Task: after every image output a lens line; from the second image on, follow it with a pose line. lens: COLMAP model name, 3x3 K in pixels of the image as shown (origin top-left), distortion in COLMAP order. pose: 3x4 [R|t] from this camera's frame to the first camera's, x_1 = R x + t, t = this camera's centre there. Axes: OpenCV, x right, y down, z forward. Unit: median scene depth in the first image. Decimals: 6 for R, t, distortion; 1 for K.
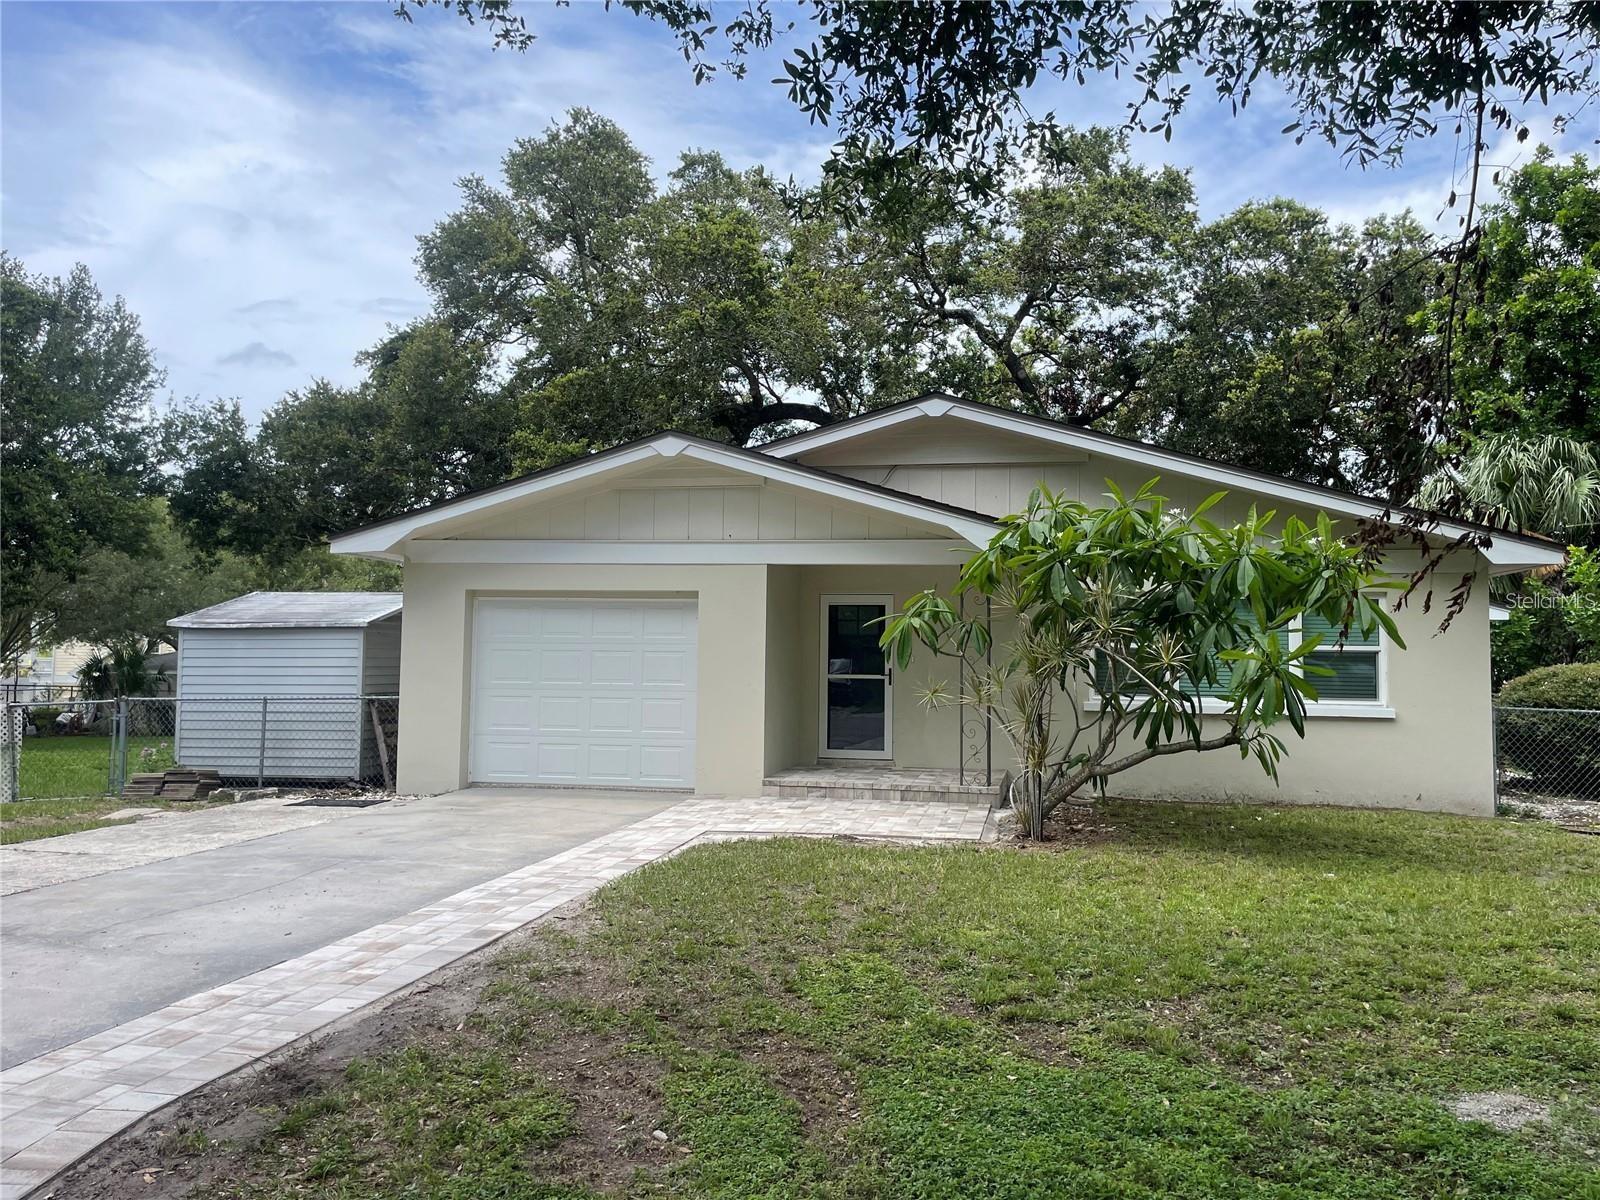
lens RADIAL K [[1207.9, 0, 792.7], [0, 1207.9, 605.9], [0, 0, 1]] dist [0.037288, -0.023929]
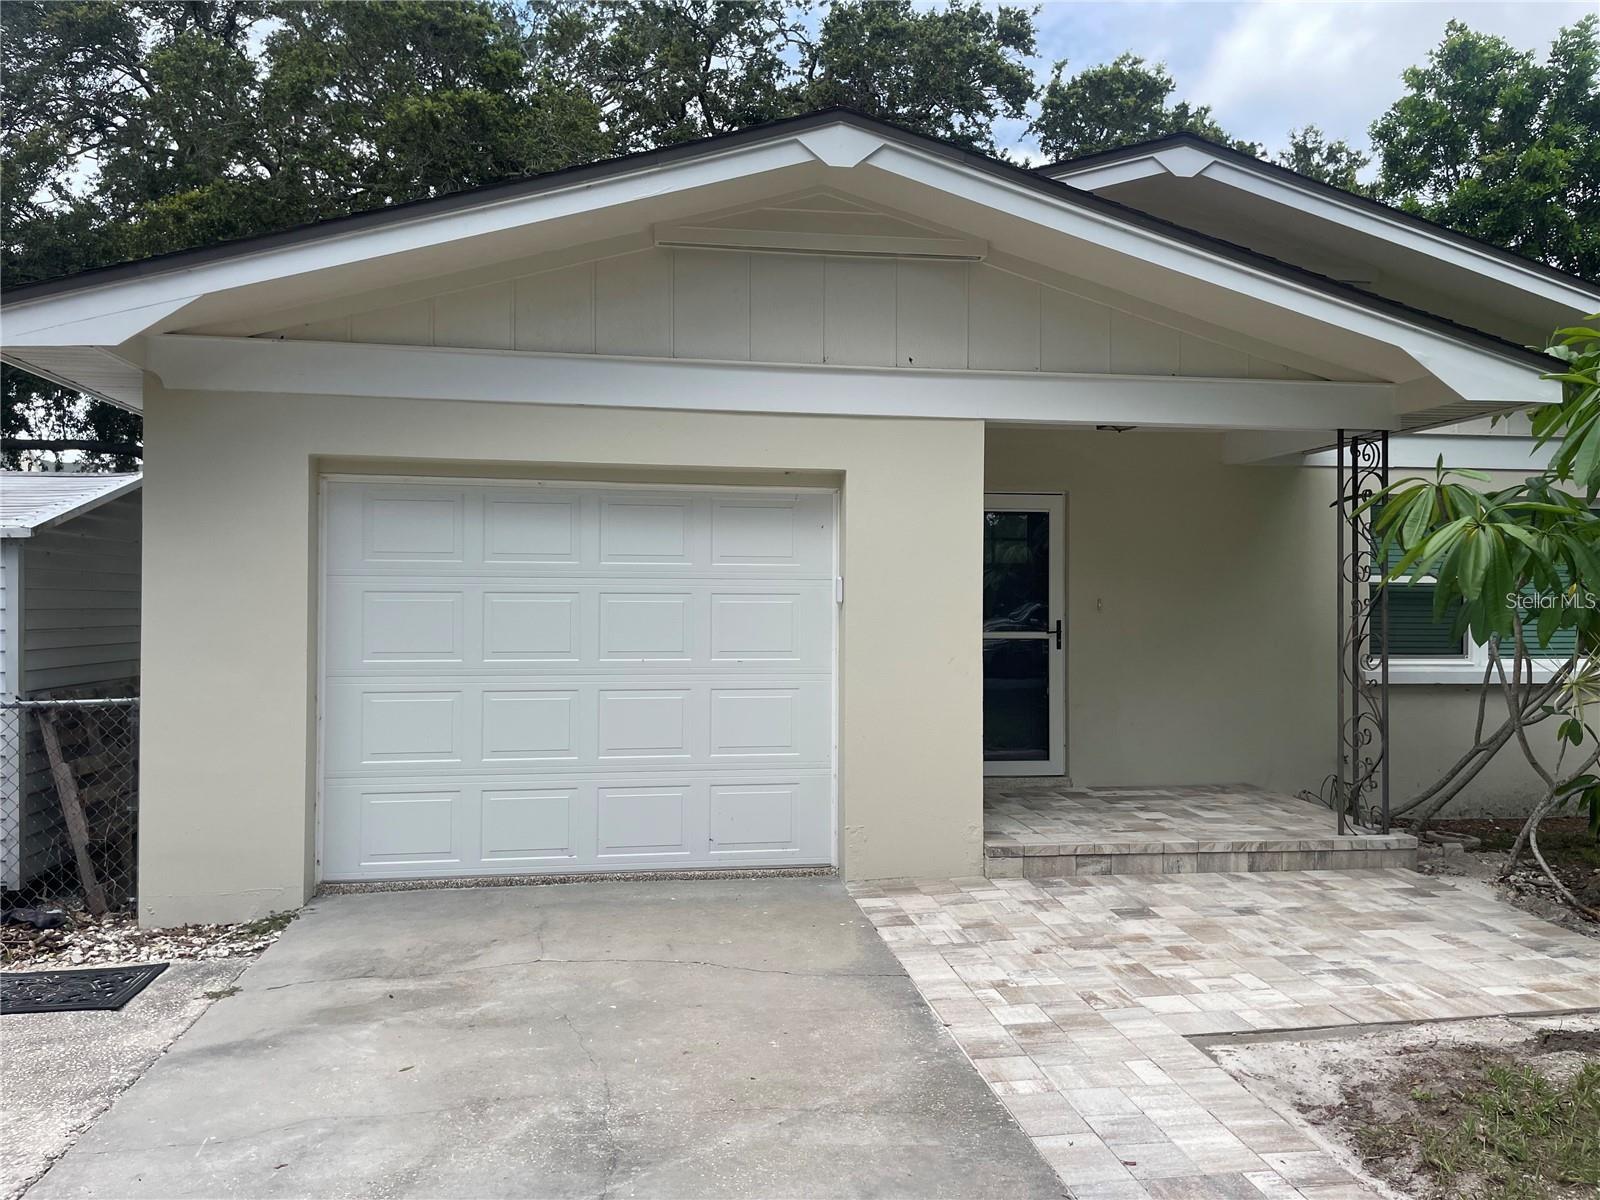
lens RADIAL K [[1207.9, 0, 807.5], [0, 1207.9, 592.5], [0, 0, 1]] dist [0.037288, -0.023929]
pose [[0.937895, -0.004943, 0.346885, -0.254610], [-0.011660, 0.998884, 0.045761, 0.013950], [-0.346724, -0.046963, 0.936791, 0.519558]]
